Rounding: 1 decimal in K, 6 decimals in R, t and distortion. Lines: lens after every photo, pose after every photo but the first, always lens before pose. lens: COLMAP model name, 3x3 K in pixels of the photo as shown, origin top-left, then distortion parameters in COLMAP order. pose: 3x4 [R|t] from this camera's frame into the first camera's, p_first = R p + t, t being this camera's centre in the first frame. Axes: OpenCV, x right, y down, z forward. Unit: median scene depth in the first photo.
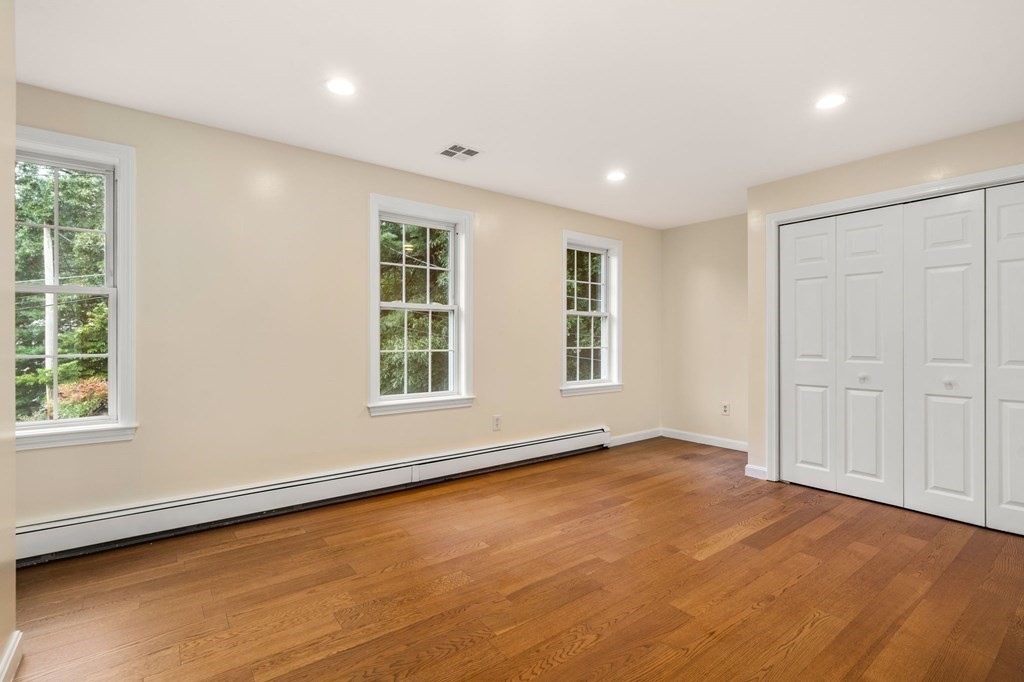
lens RADIAL K [[468.8, 0, 507.3], [0, 468.8, 342.9], [0, 0, 1]] dist [0.000229, 0.000522]
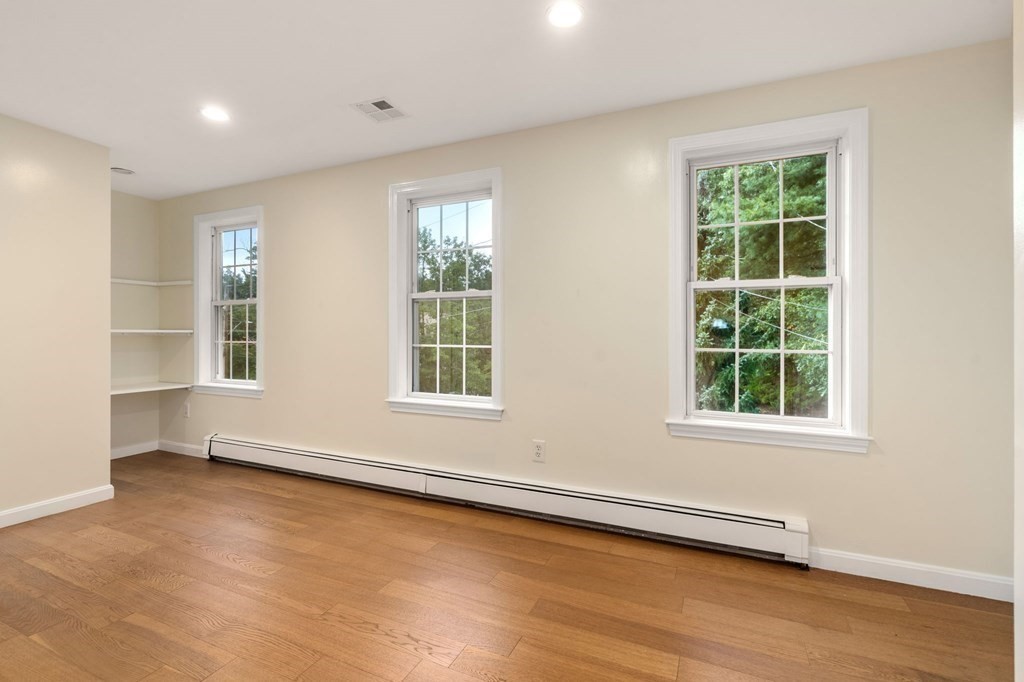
lens RADIAL K [[468.8, 0, 507.3], [0, 468.8, 342.9], [0, 0, 1]] dist [0.000229, 0.000522]
pose [[0.478276, 0.019286, -0.877998, 0.751916], [-0.010755, 0.999812, 0.016103, -0.004079], [0.878144, 0.001741, 0.478394, 0.819811]]
